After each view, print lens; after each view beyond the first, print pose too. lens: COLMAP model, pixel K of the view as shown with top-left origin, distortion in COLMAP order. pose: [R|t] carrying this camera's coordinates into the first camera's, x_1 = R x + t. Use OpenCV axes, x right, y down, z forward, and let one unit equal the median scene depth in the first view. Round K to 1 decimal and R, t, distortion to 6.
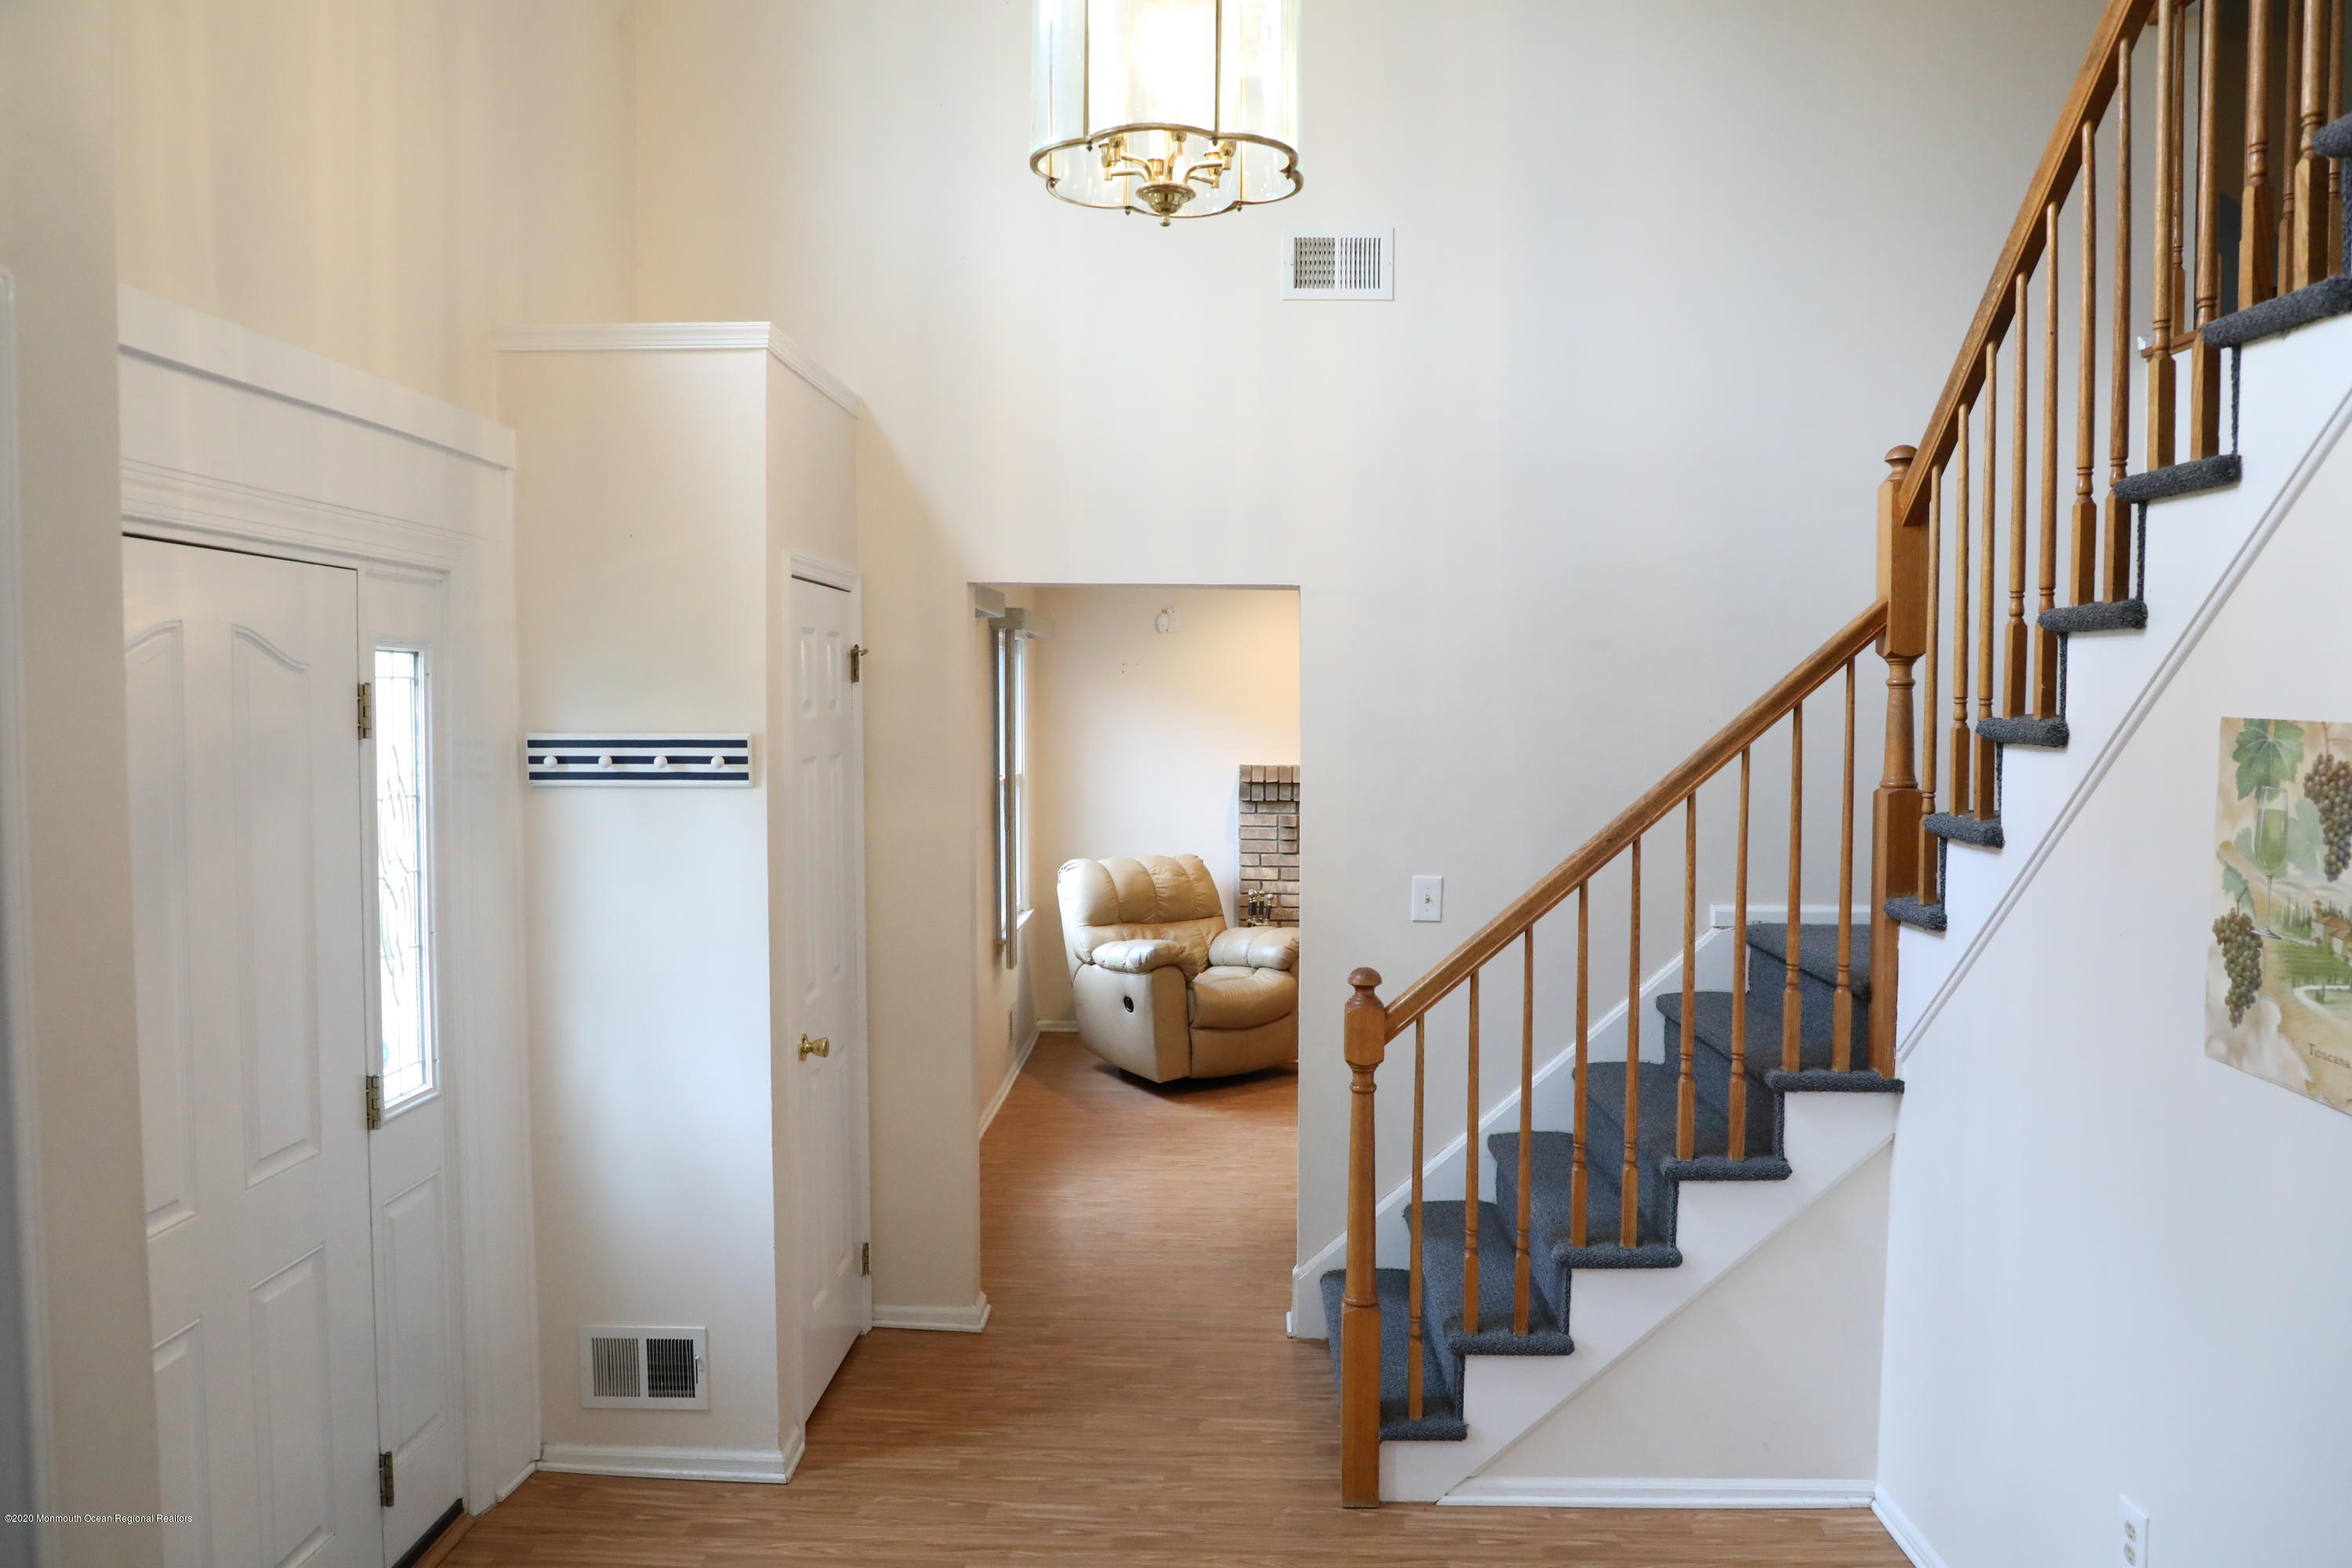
lens RADIAL K [[1644.5, 0, 1175.4], [0, 1644.5, 776.7], [0, 0, 1]] dist [-0.037764, 0.002117]
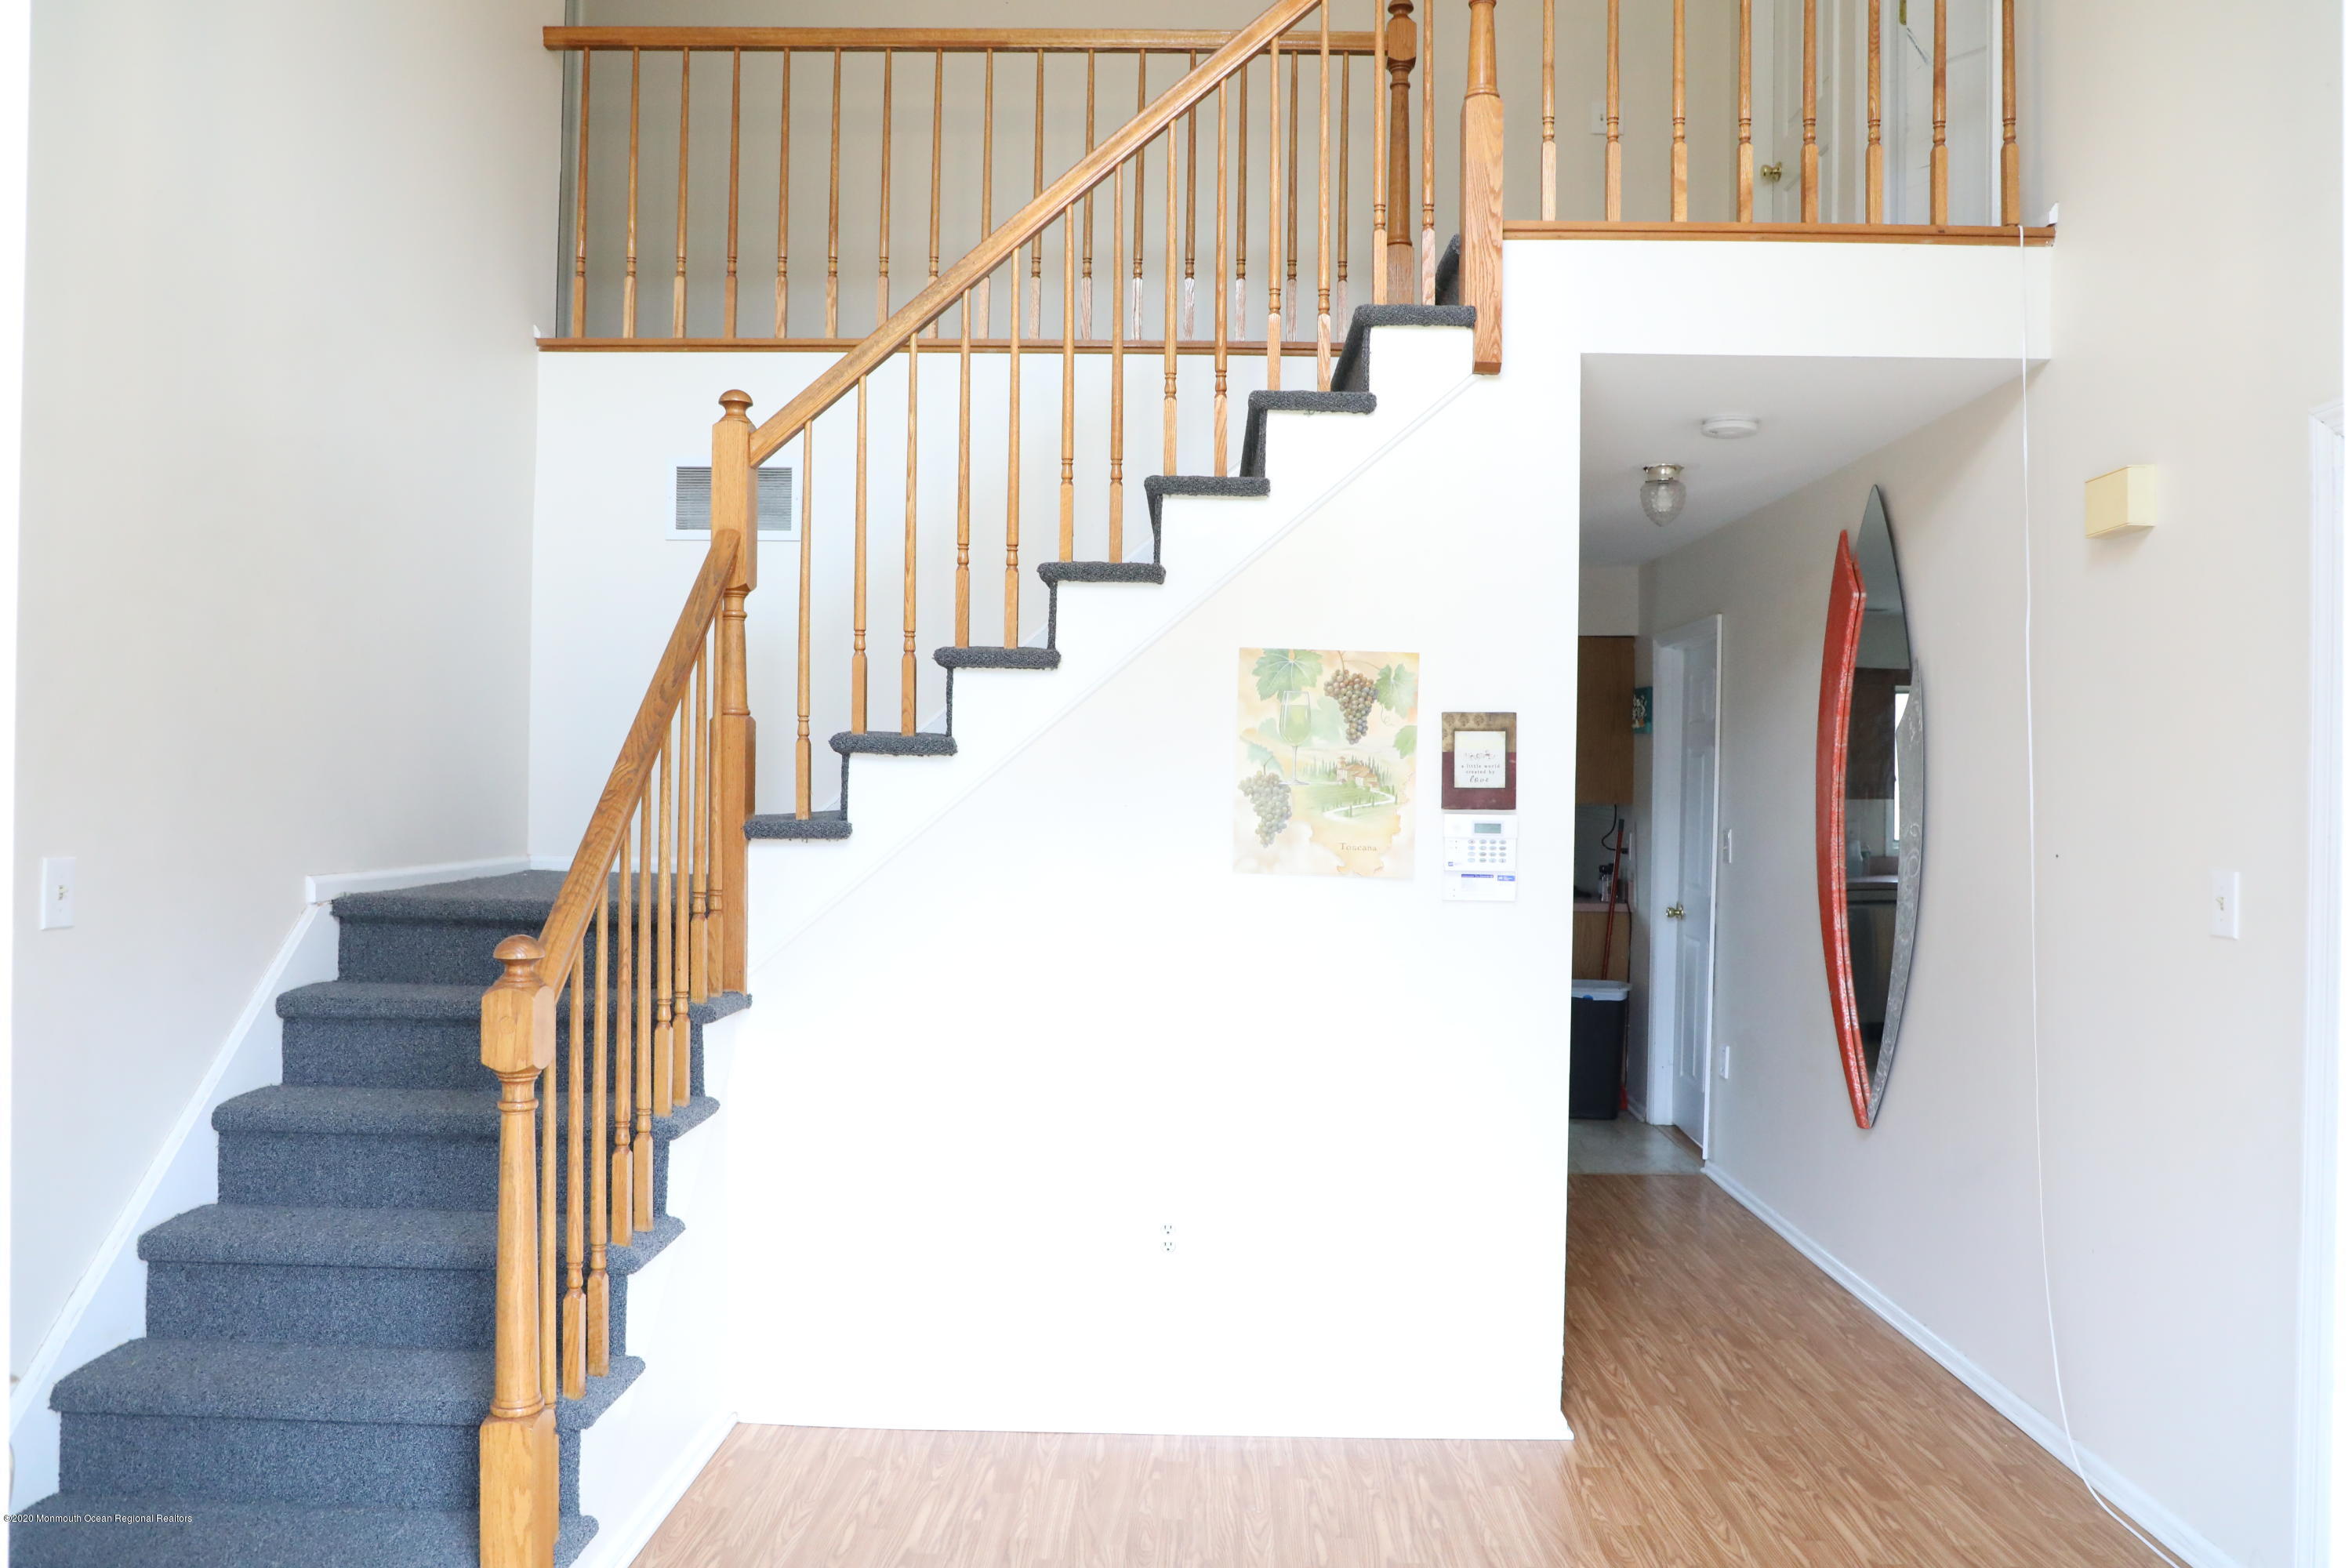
lens RADIAL K [[1644.5, 0, 1176.5], [0, 1644.5, 785.0], [0, 0, 1]] dist [-0.037764, 0.002117]
pose [[-0.009522, 0.001601, 0.999953, -0.949960], [0.035764, 0.999359, -0.001260, 0.097274], [-0.999315, 0.035751, -0.009573, 1.133832]]
